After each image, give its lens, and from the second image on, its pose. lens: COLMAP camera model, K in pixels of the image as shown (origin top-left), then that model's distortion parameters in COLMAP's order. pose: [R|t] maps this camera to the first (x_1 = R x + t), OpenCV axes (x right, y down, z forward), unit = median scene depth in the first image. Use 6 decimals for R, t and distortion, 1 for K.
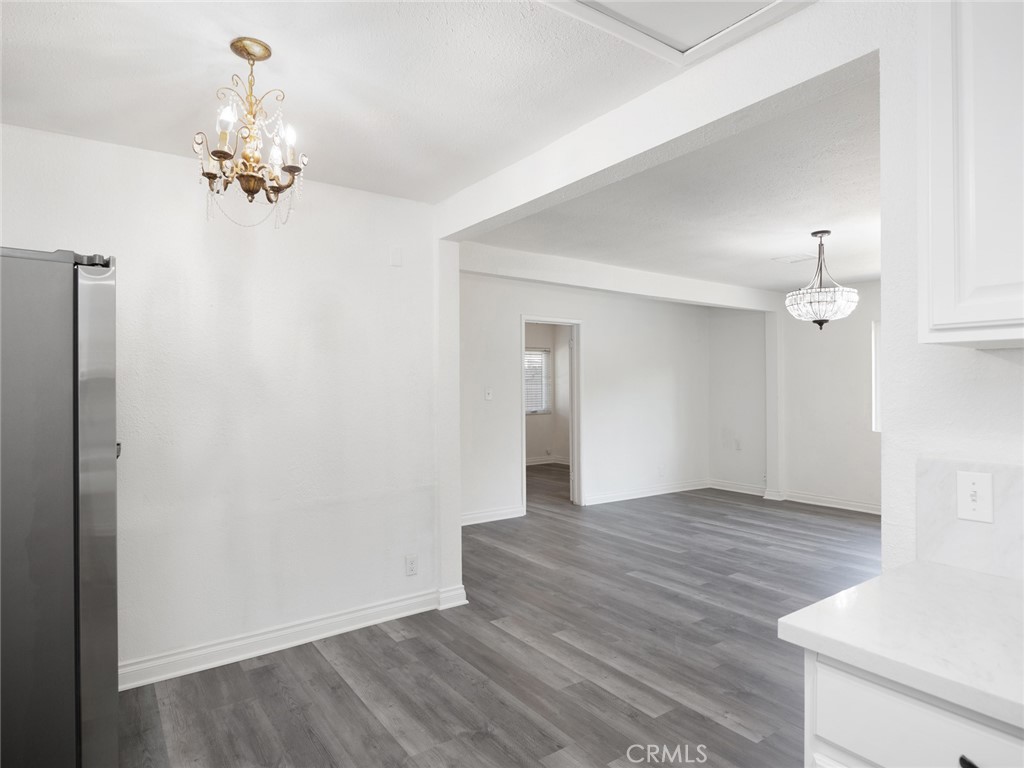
lens RADIAL K [[584.0, 0, 509.8], [0, 584.0, 383.0], [0, 0, 1]] dist [-0.014190, 0.000788]
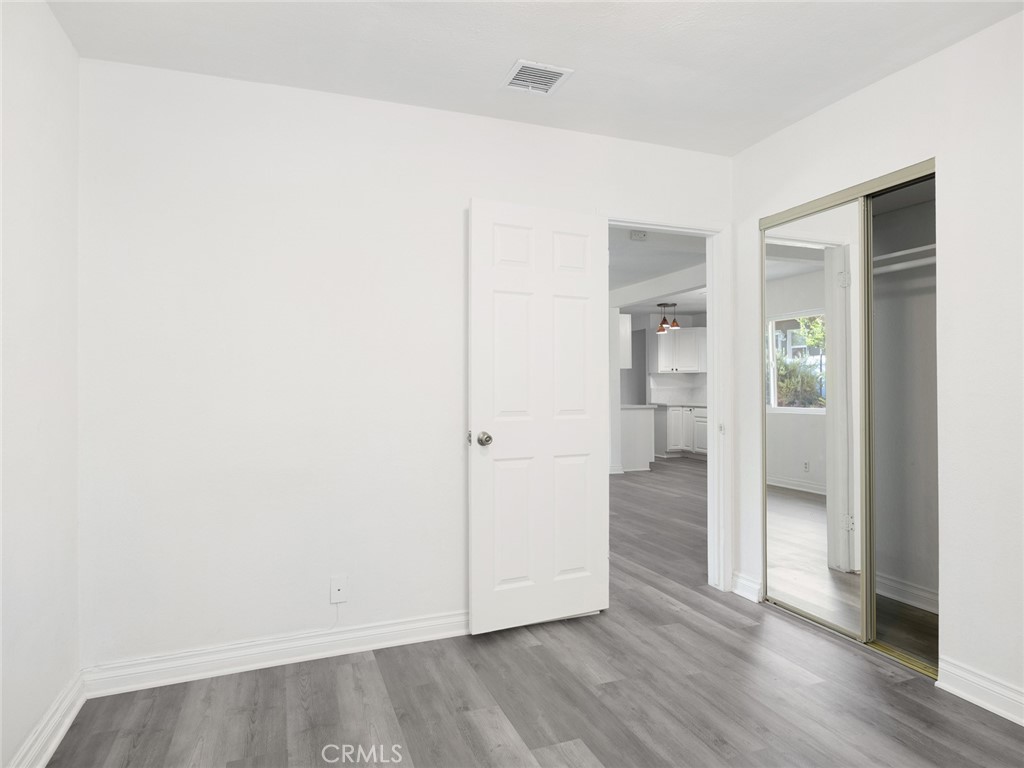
lens RADIAL K [[584.0, 0, 512.5], [0, 584.0, 385.3], [0, 0, 1]] dist [-0.014190, 0.000788]
pose [[-0.967819, 0.008272, 0.251510, 0.097325], [0.005105, 0.999899, -0.013240, 0.058781], [-0.251594, -0.011530, -0.967764, 2.294902]]
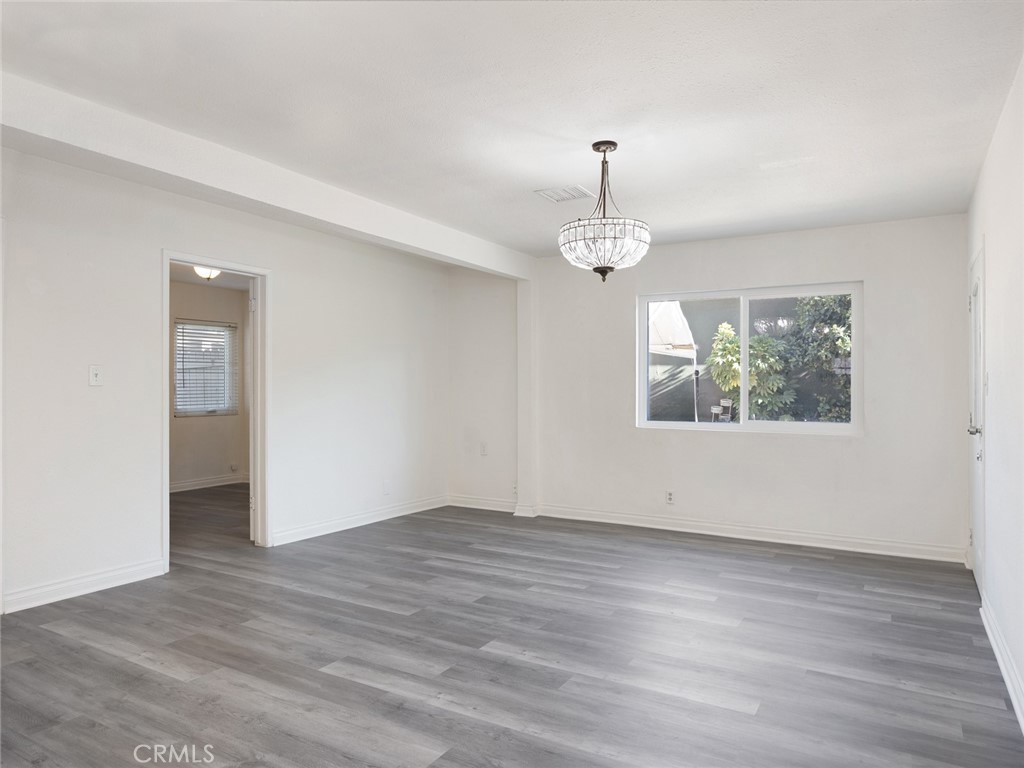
lens RADIAL K [[661.3, 0, 505.8], [0, 661.3, 389.7], [0, 0, 1]] dist [-0.010146, 0.000268]
pose [[0.912514, 0.004536, 0.409021, 0.096535], [-0.007851, 0.999949, 0.006427, 0.036259], [-0.408971, -0.009076, 0.912502, 0.311606]]
